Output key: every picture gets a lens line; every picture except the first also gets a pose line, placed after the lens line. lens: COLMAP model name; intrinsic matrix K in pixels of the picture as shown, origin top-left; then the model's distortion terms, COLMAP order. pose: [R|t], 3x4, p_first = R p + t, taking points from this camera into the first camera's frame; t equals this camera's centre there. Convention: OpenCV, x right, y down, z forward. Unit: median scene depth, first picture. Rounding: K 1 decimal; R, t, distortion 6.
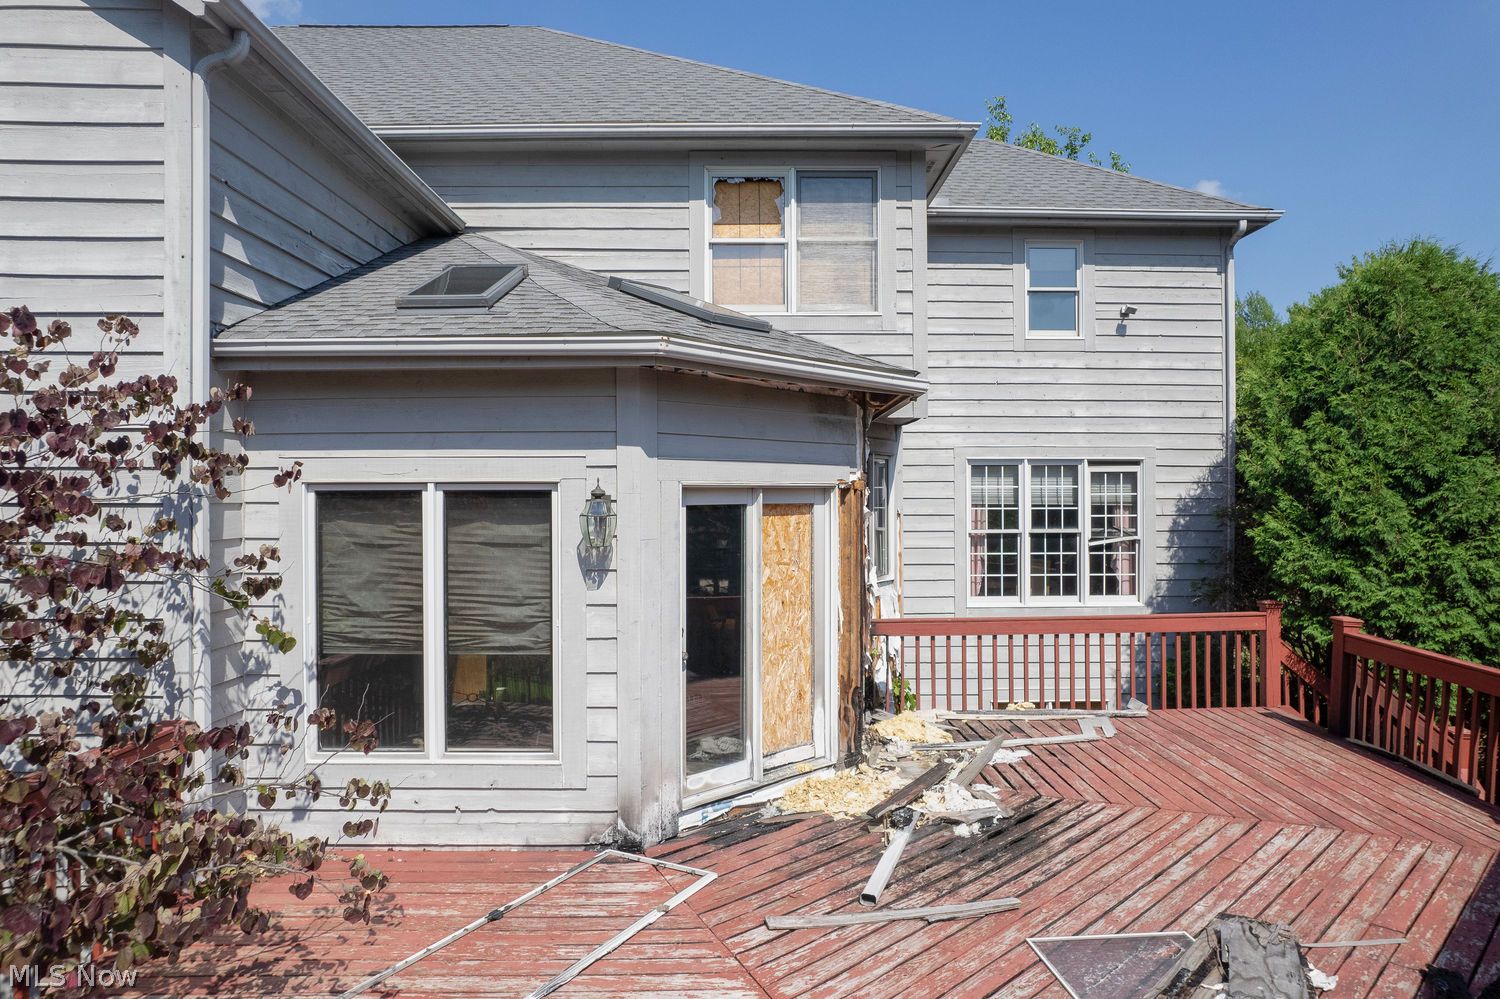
lens RADIAL K [[984.8, 0, 750.0], [0, 984.8, 499.5], [0, 0, 1]] dist [-0.073356, 0.050193]
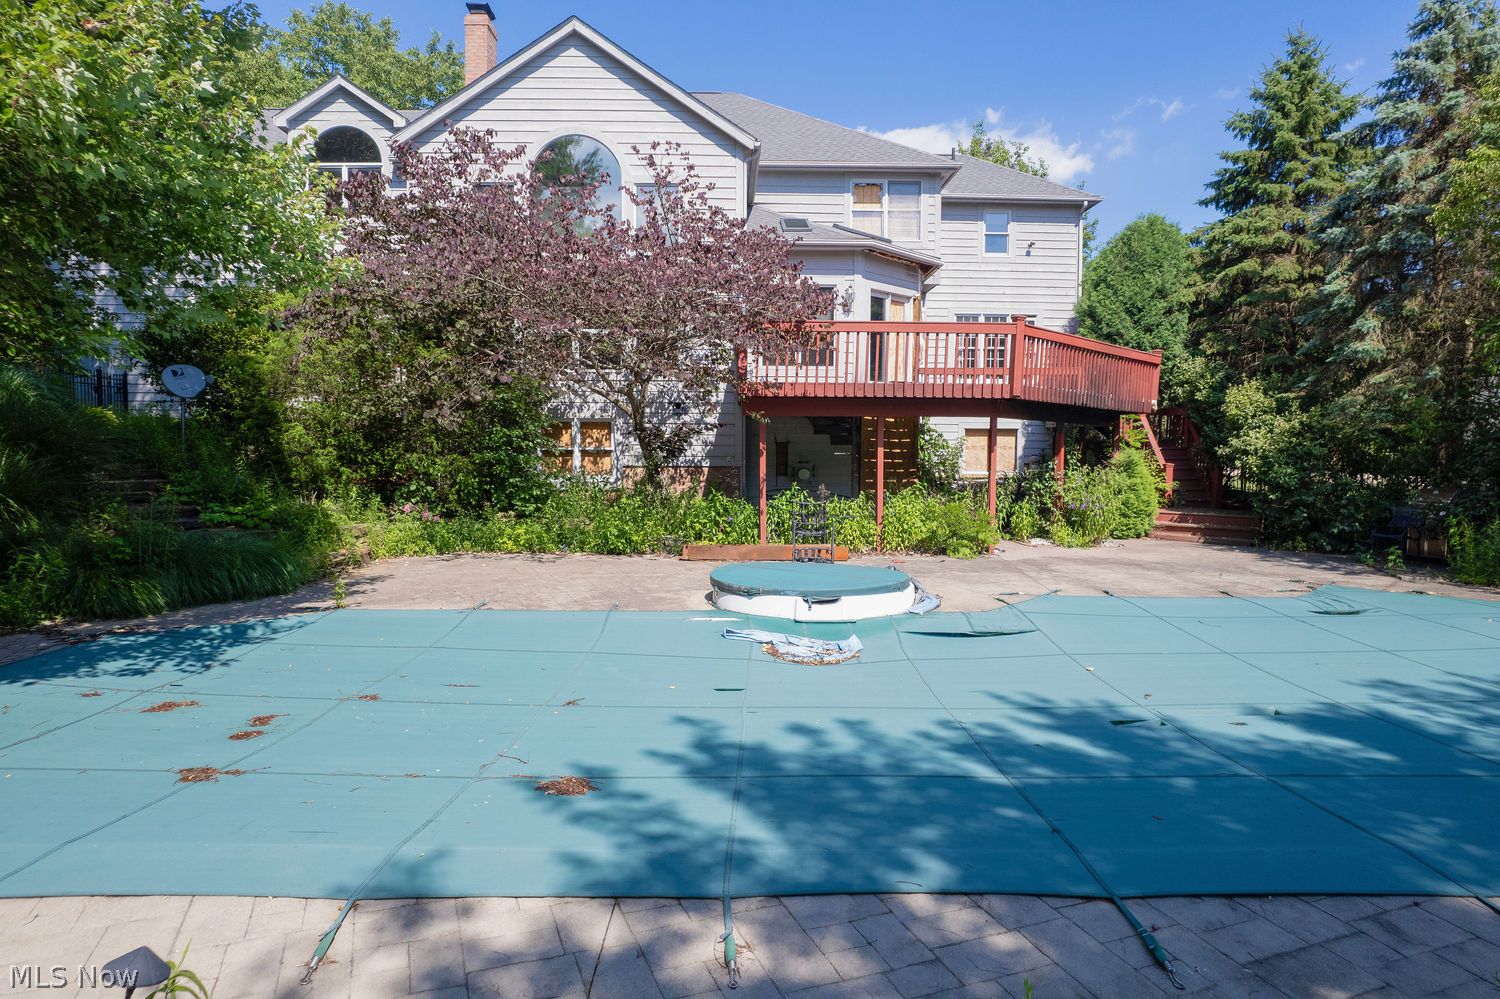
lens RADIAL K [[948.0, 0, 744.8], [0, 948.0, 506.5], [0, 0, 1]] dist [-0.084440, 0.078358]
pose [[0.999932, 0.004969, 0.010556, -0.329797], [-0.005582, 0.998249, 0.058888, 0.337116], [-0.010245, -0.058943, 0.998209, -1.376655]]
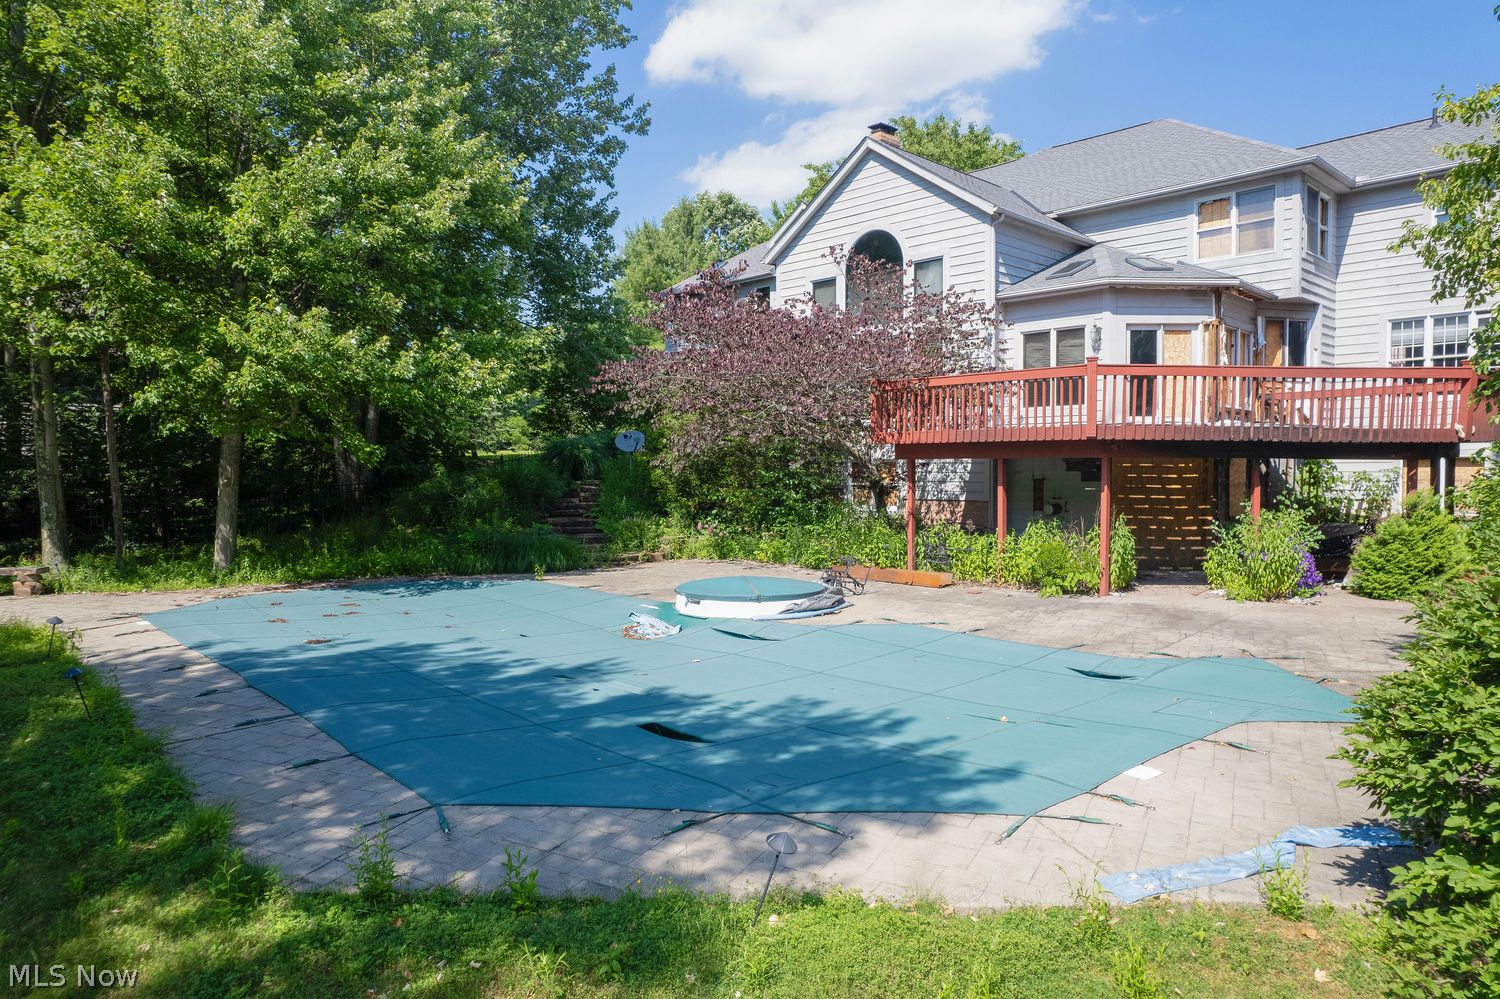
lens RADIAL K [[924.6, 0, 752.7], [0, 924.6, 521.8], [0, 0, 1]] dist [-0.083324, 0.069136]
pose [[0.683668, 0.044092, -0.728460, 0.833745], [0.001573, 0.998082, 0.061888, 0.288247], [0.729791, -0.043457, 0.682287, -1.261520]]
